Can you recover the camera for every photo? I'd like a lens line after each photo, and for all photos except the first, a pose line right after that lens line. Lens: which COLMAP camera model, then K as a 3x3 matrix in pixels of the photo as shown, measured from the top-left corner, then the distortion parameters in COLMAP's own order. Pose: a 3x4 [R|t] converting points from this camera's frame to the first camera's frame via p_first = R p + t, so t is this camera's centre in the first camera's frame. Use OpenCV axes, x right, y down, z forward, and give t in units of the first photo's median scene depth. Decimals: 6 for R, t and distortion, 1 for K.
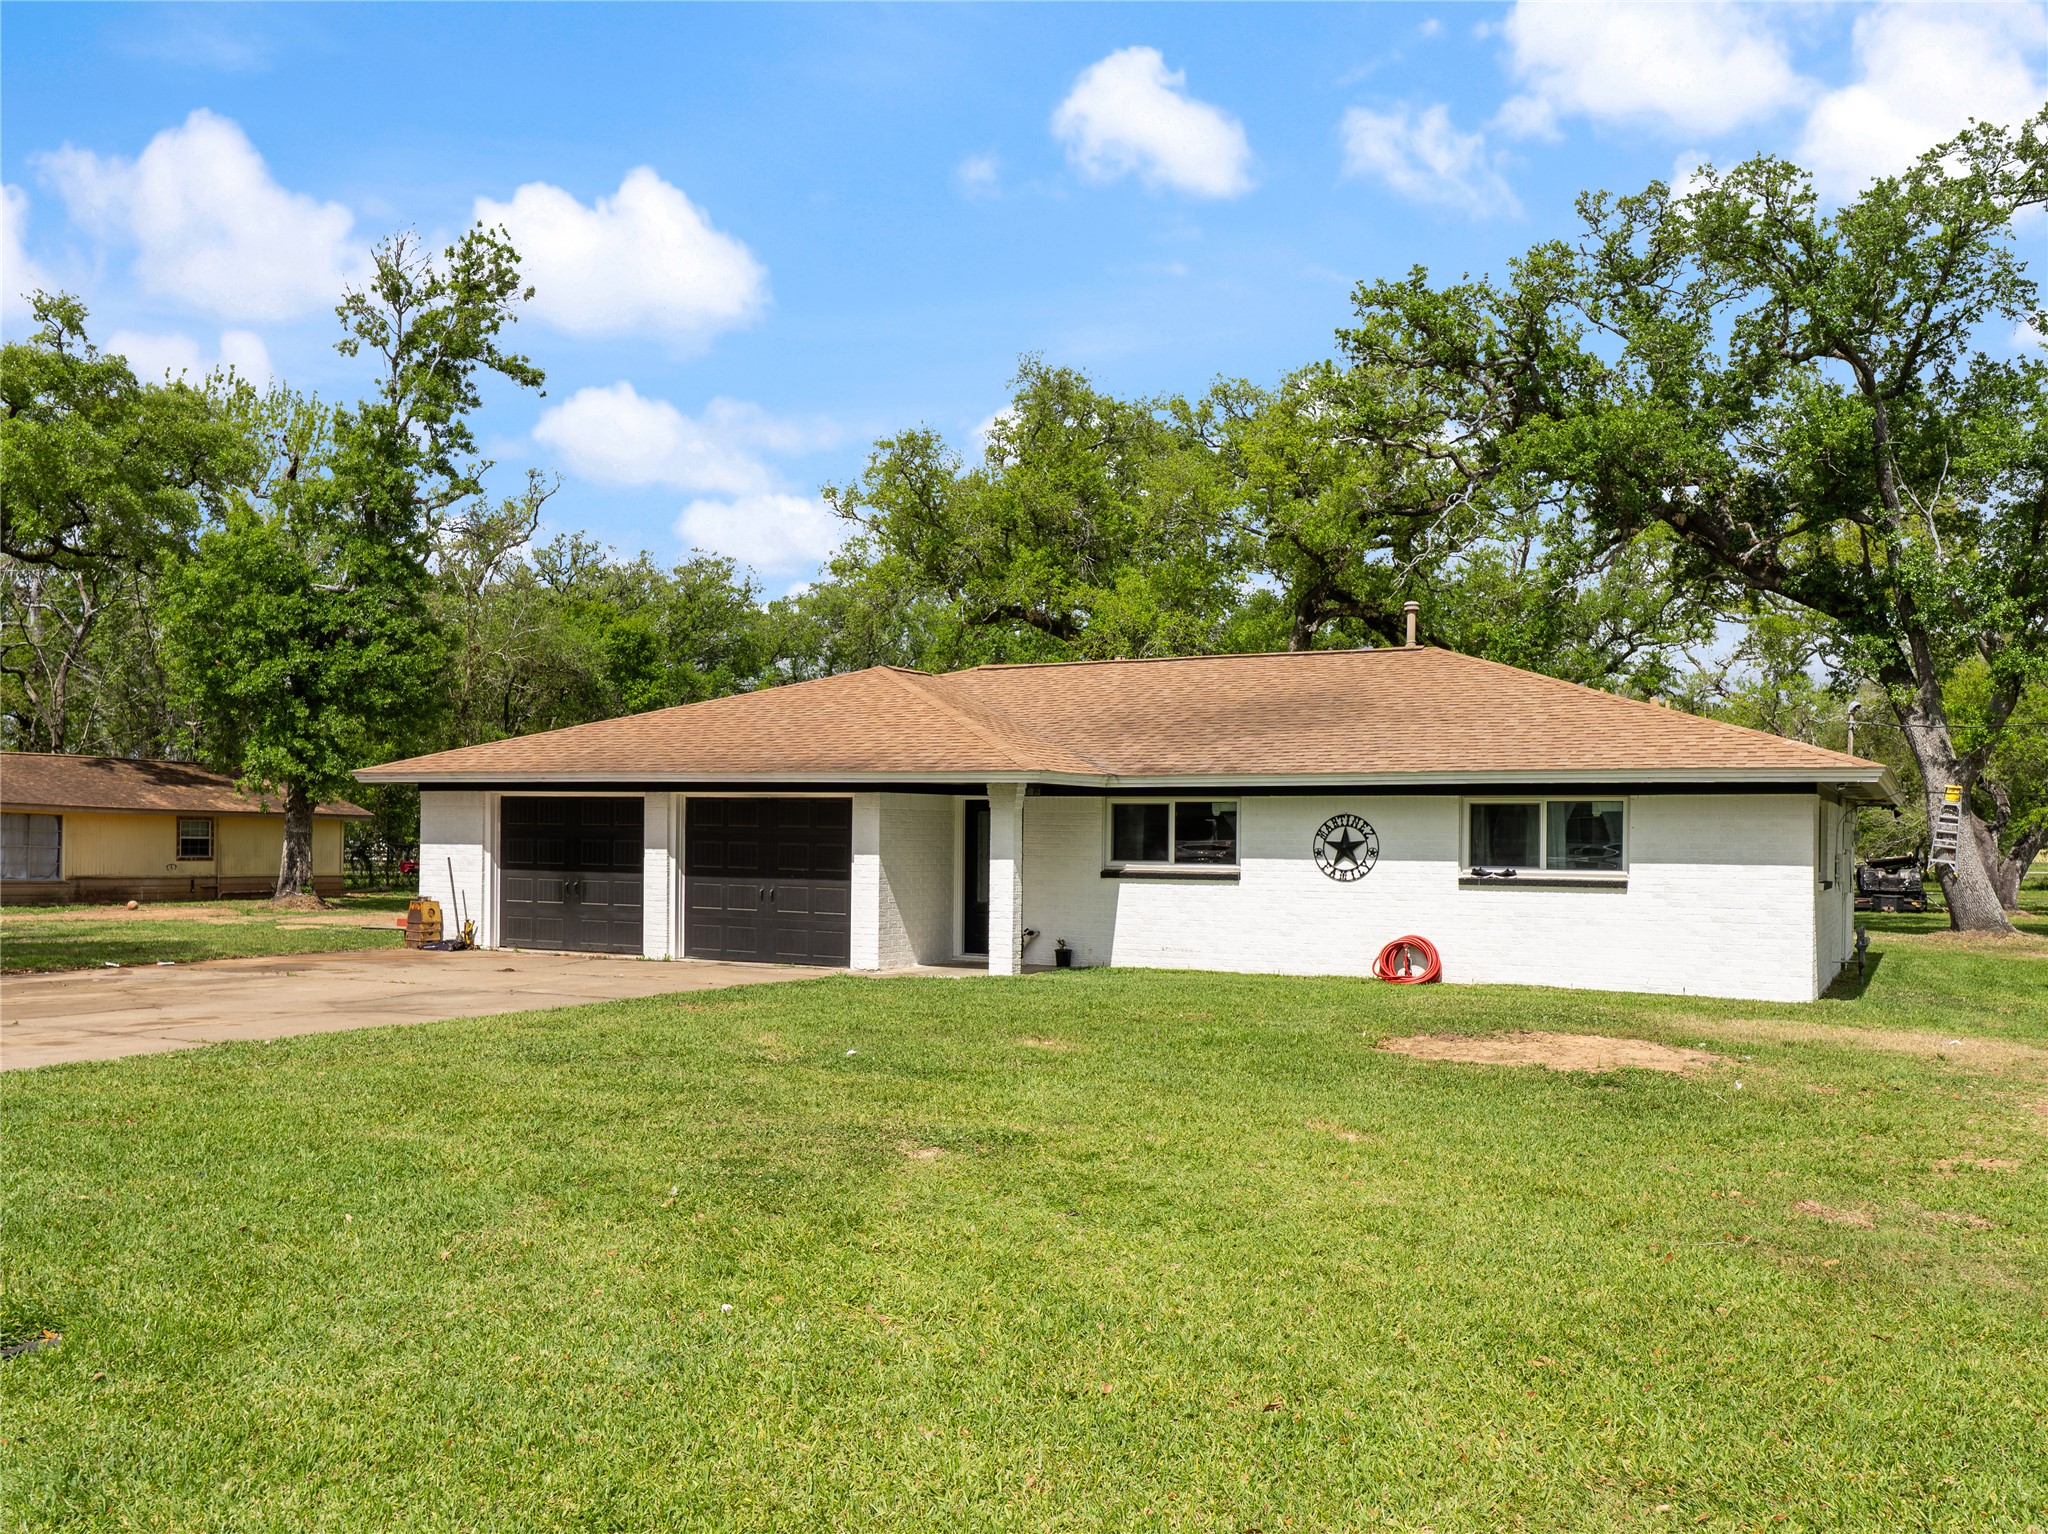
lens RADIAL K [[1747.2, 0, 1024.0], [0, 1747.2, 767.0], [0, 0, 1]] dist [0.006137, 0.001855]
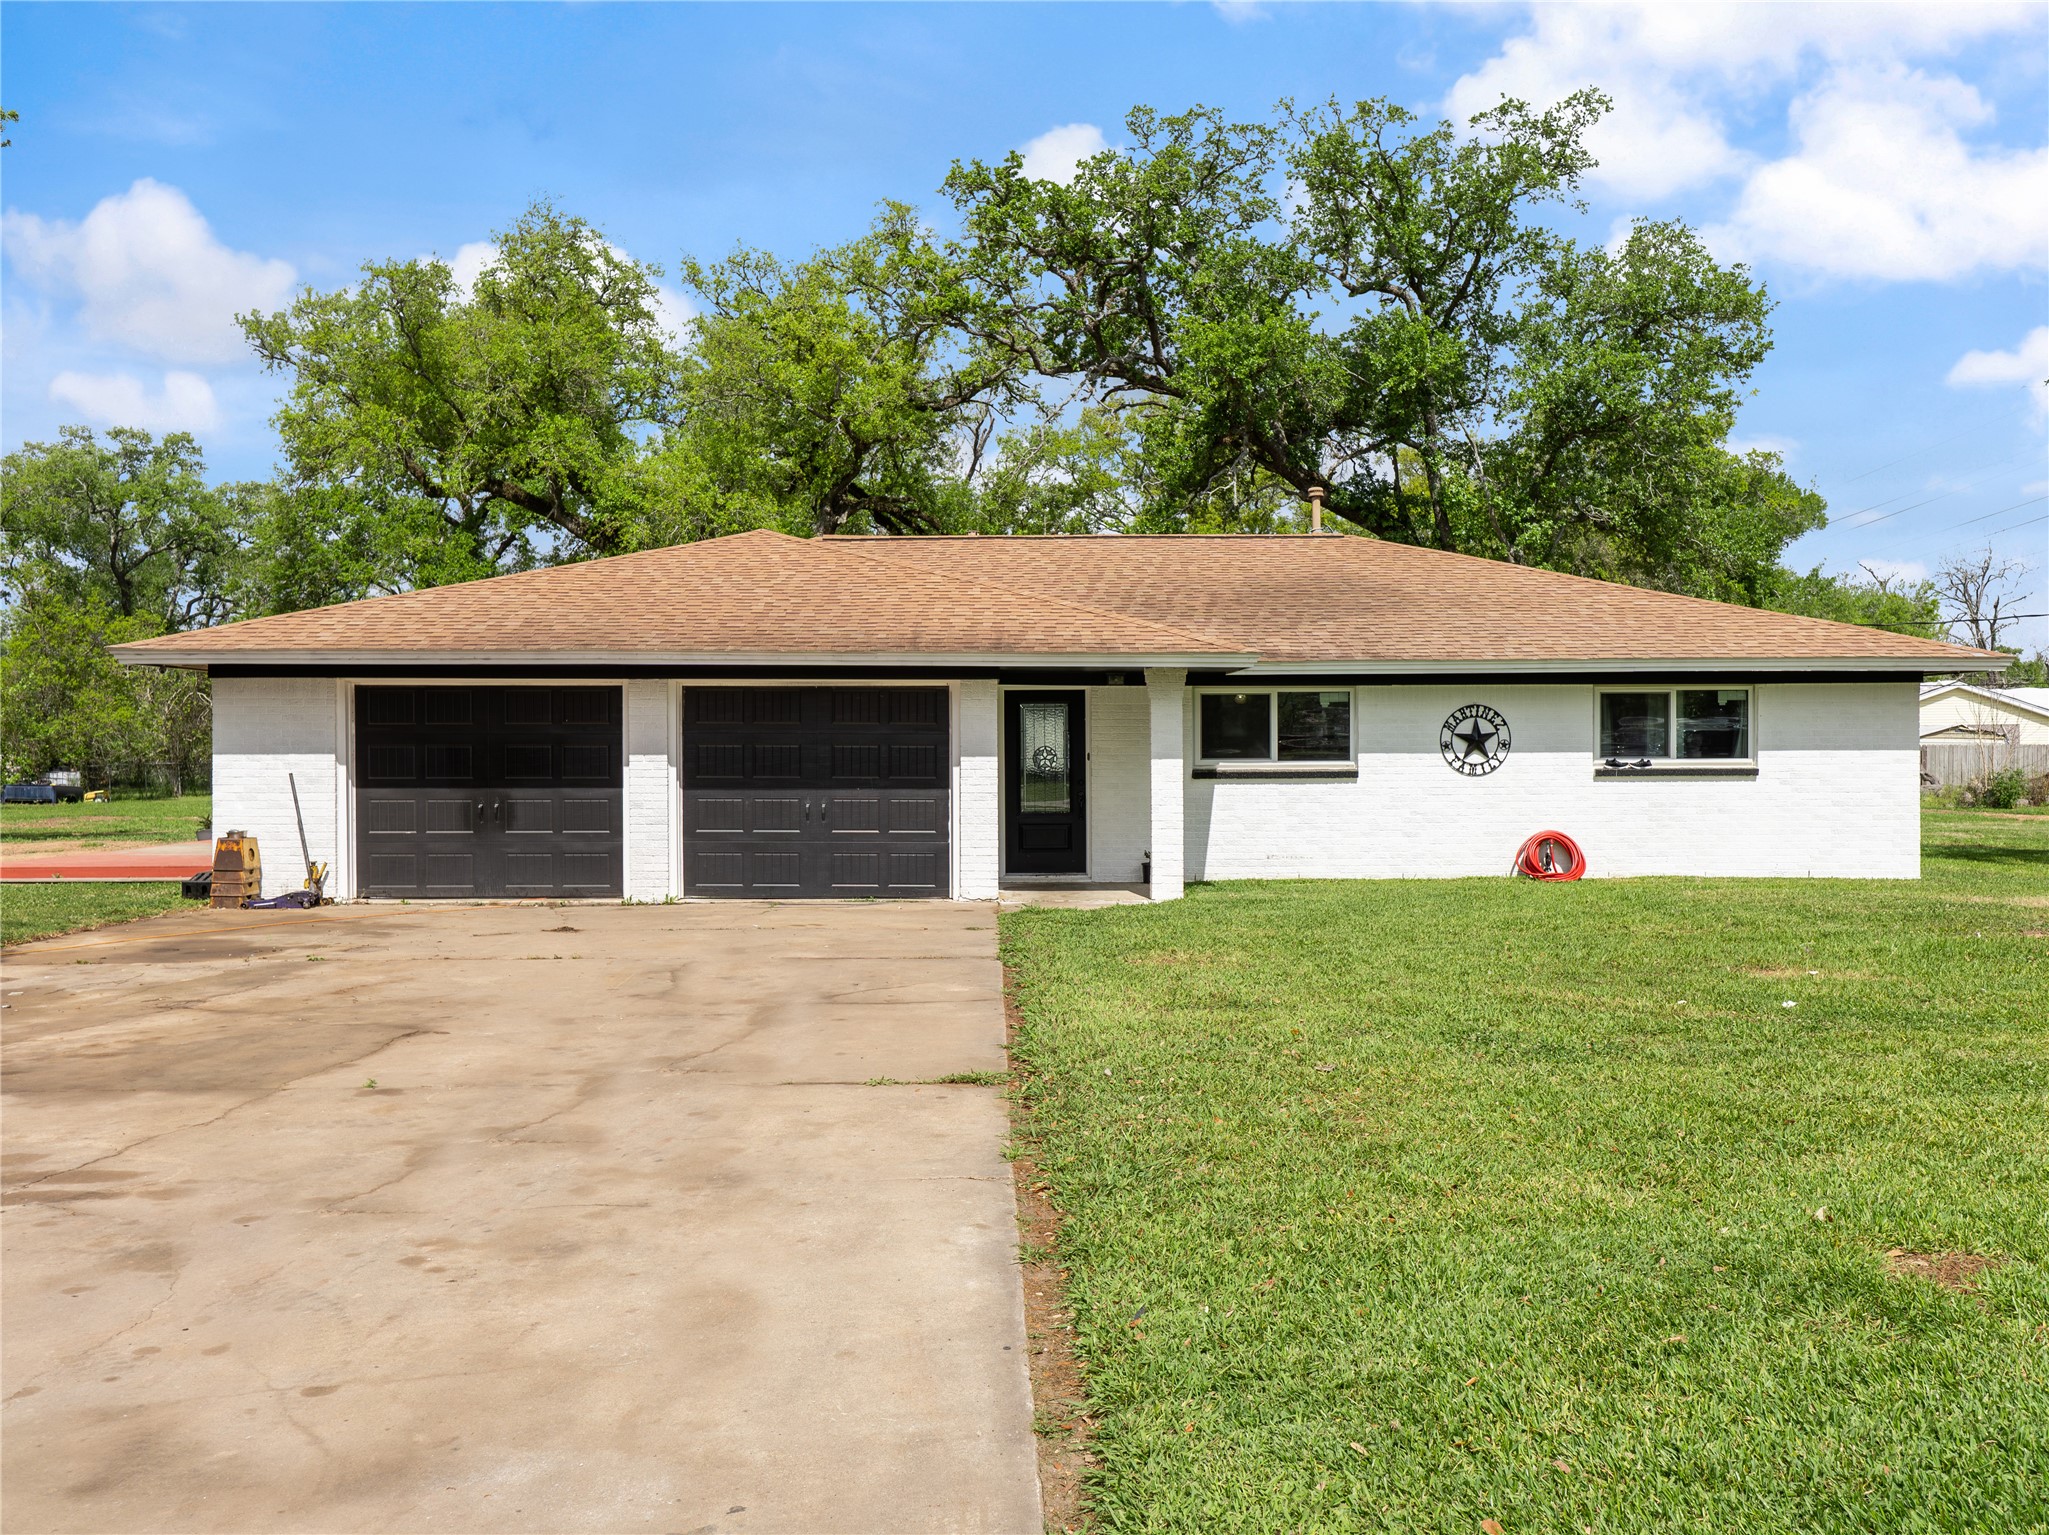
lens RADIAL K [[1612.0, 0, 1024.5], [0, 1612.0, 767.5], [0, 0, 1]] dist [0.028976, -0.000914]
pose [[0.879978, -0.023121, 0.474451, -0.425938], [-0.007331, 0.998035, 0.062234, 0.008353], [-0.474957, -0.058243, 0.878079, 0.339545]]
